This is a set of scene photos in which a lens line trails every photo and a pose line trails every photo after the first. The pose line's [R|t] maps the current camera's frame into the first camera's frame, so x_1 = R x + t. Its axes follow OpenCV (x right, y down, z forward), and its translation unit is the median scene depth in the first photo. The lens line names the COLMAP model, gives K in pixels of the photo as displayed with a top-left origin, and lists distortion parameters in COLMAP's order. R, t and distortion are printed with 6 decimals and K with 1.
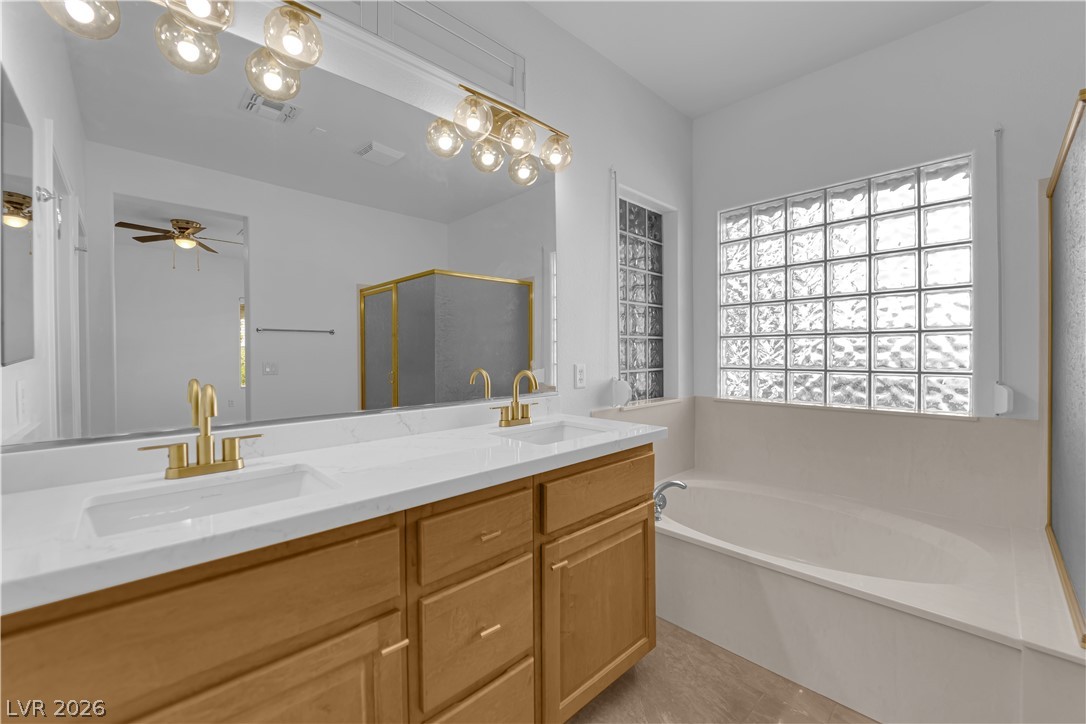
lens RADIAL K [[438.6, 0, 539.8], [0, 438.6, 355.3], [0, 0, 1]] dist [-0.010811, -0.003157]
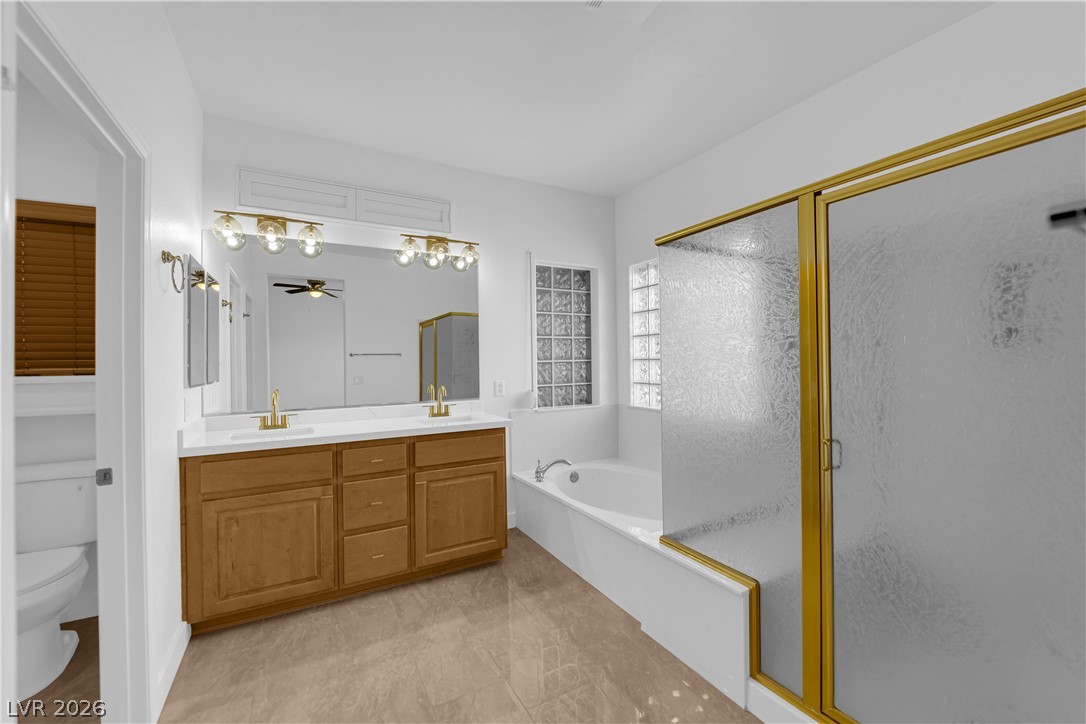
lens RADIAL K [[438.6, 0, 542.1], [0, 438.6, 356.4], [0, 0, 1]] dist [-0.010811, -0.003157]
pose [[0.966266, -0.010573, -0.257328, 0.789518], [0.006968, 0.999864, -0.014917, -0.053243], [0.257451, 0.012621, 0.966209, -0.589542]]
